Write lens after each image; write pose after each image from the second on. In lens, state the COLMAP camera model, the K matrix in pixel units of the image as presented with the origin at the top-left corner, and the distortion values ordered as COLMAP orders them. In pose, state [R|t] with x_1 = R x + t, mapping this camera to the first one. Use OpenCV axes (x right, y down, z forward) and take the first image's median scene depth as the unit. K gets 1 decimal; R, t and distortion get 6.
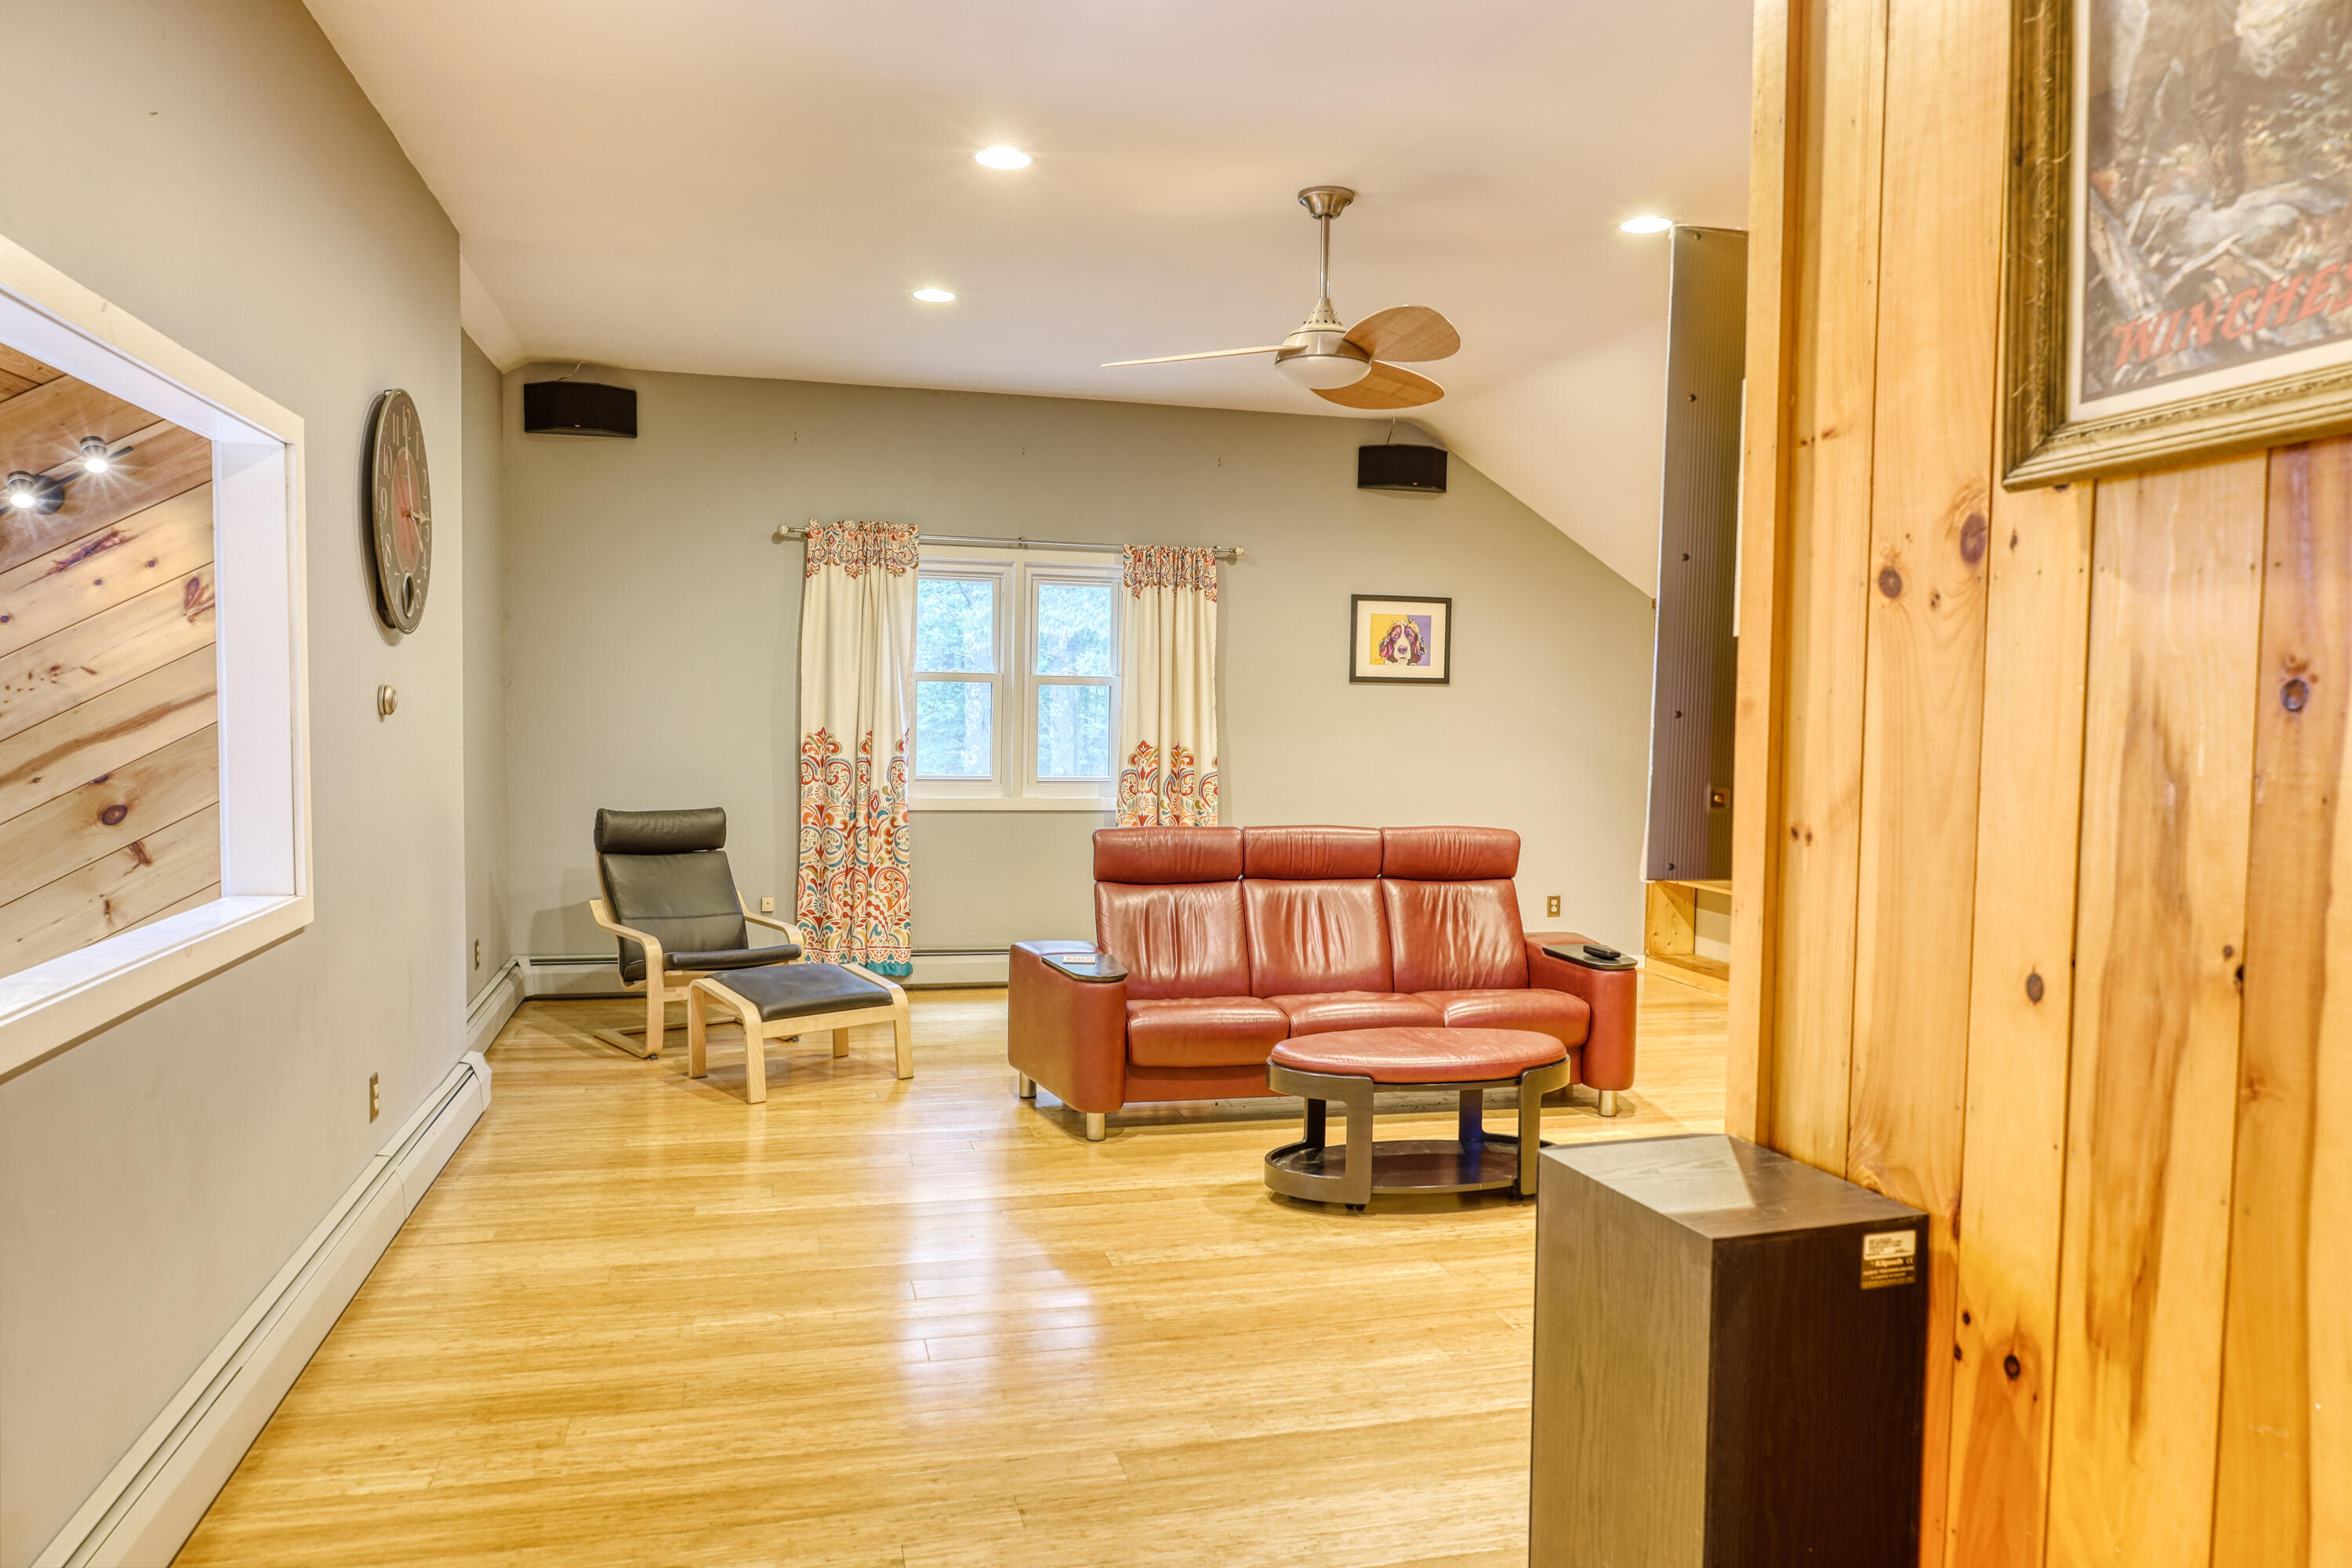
lens RADIAL K [[1613.5, 0, 1180.4], [0, 1613.5, 788.7], [0, 0, 1]] dist [0.002357, -0.005285]
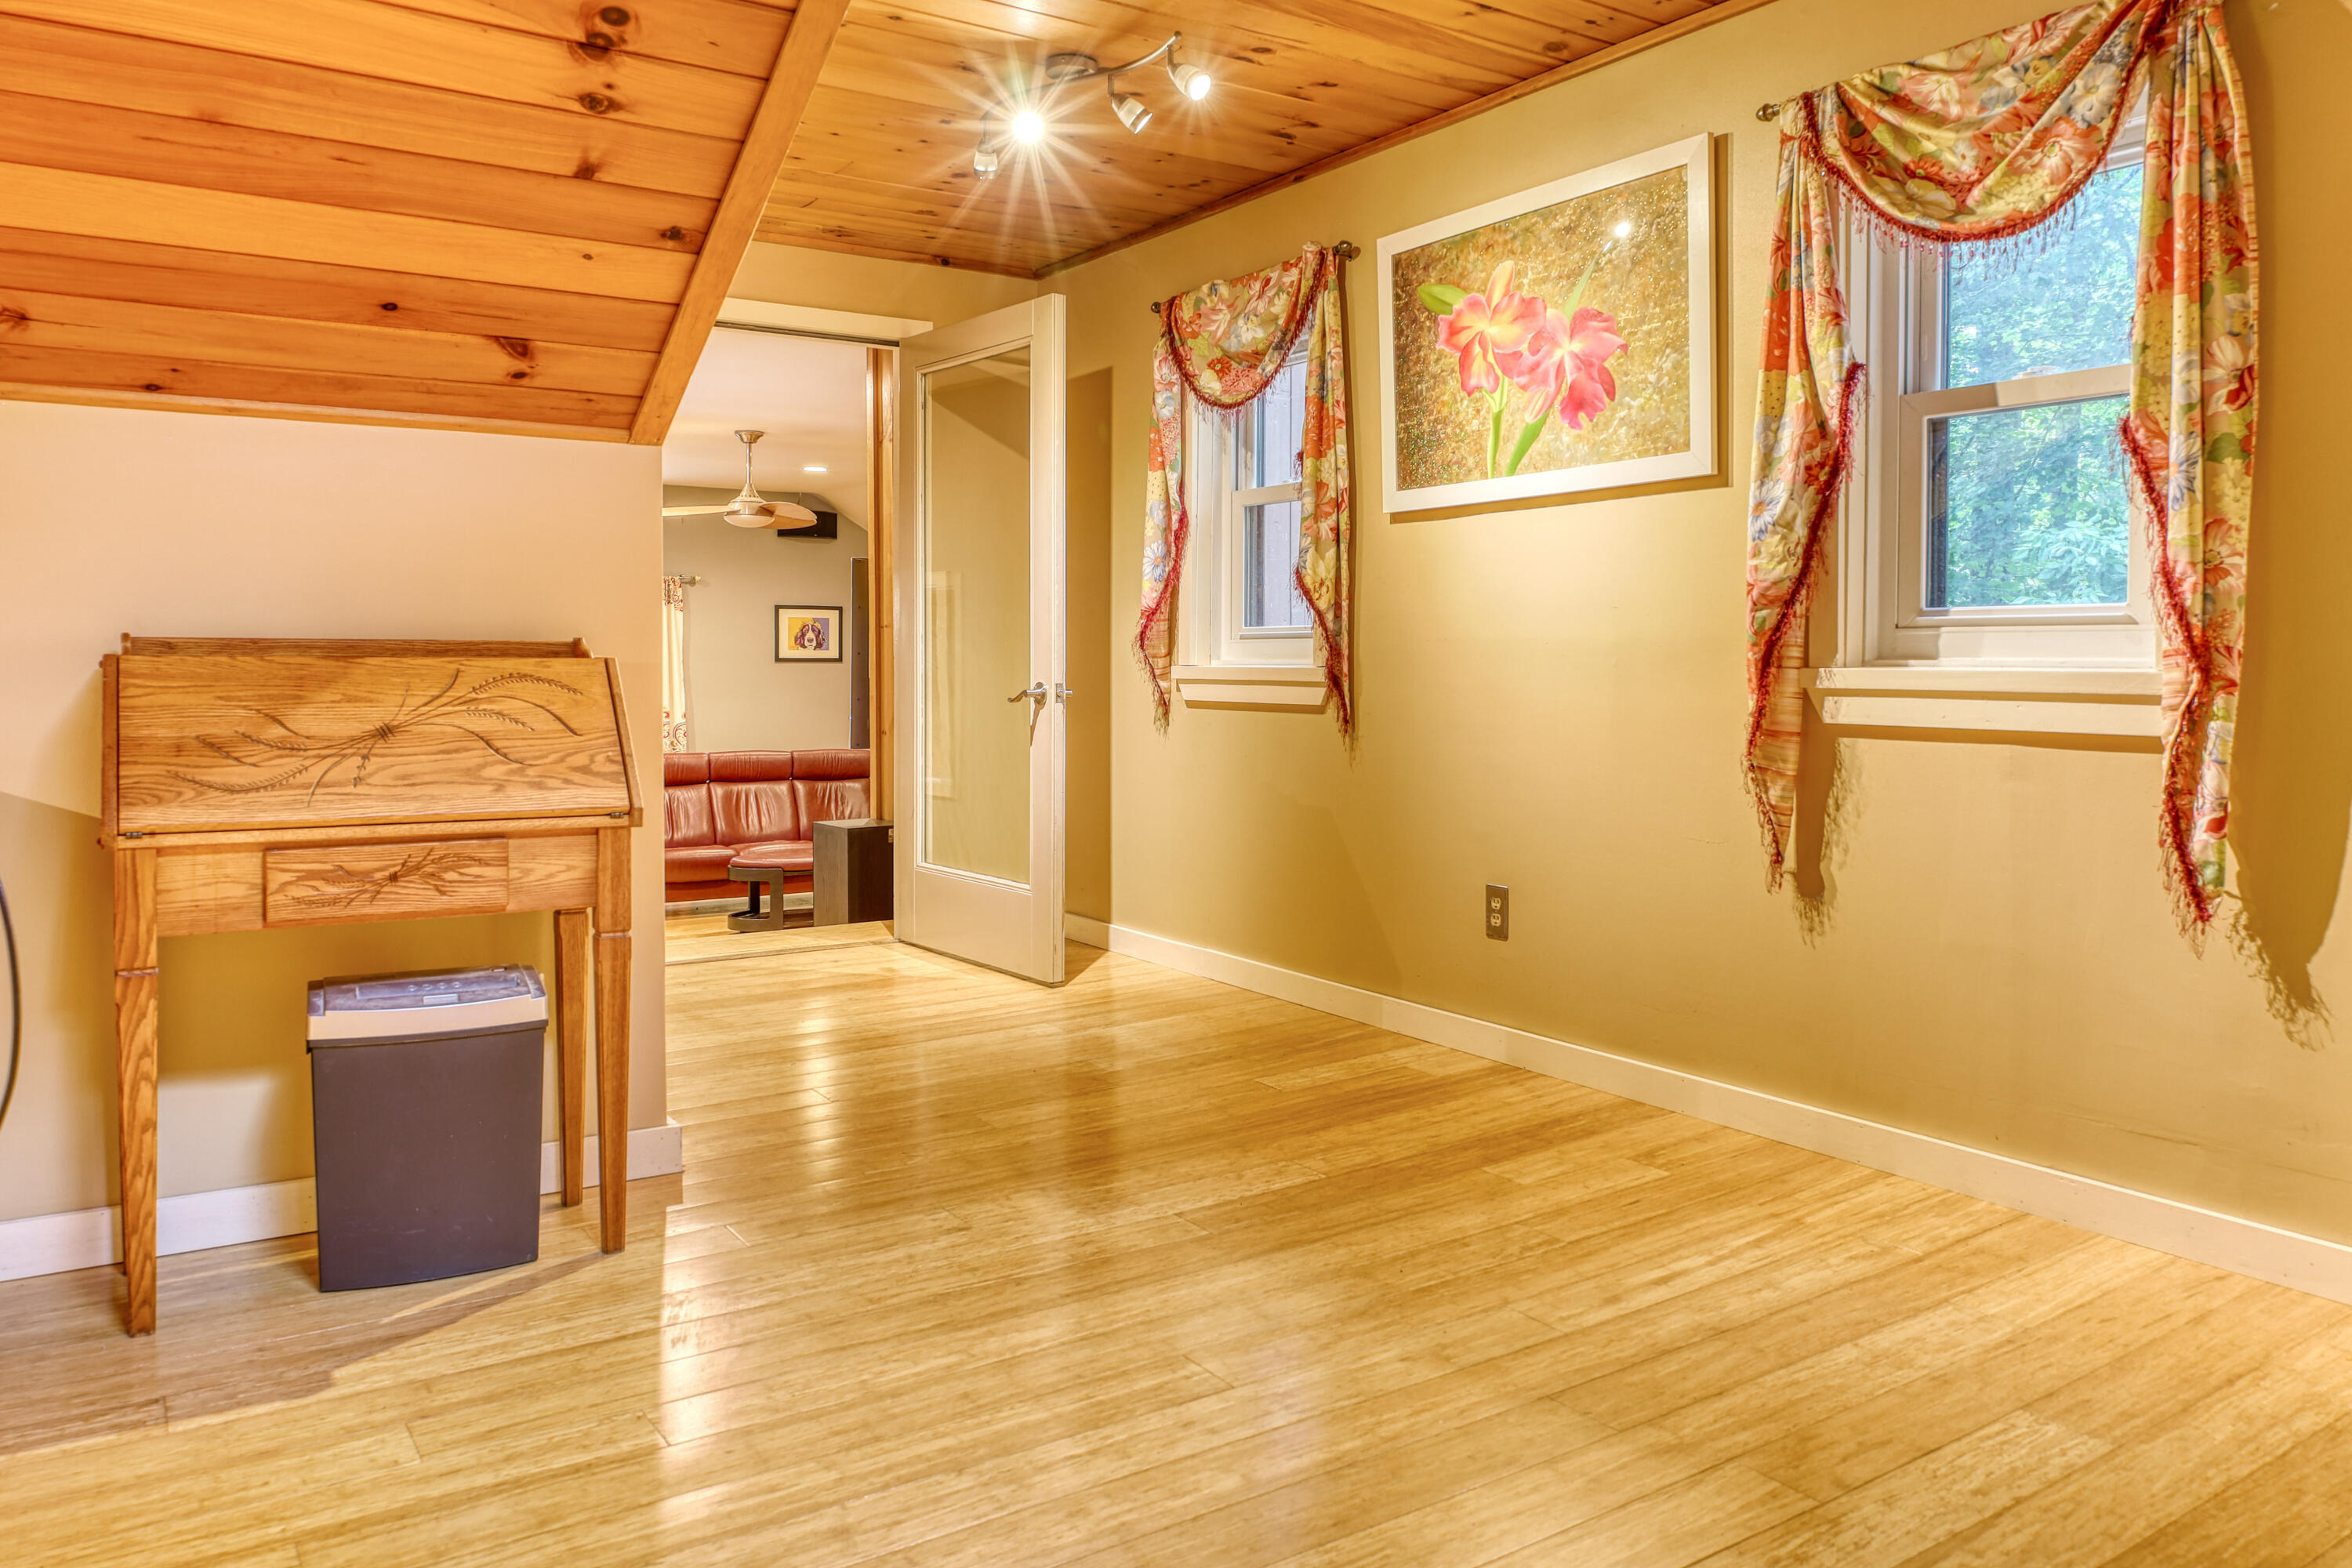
lens RADIAL K [[1613.5, 0, 1263.5], [0, 1613.5, 689.5], [0, 0, 1]] dist [0.002357, -0.005285]
pose [[0.926352, -0.018643, 0.376196, -0.059761], [0.029051, 0.999336, -0.022012, 0.010635], [-0.375536, 0.031319, 0.926279, -0.829824]]
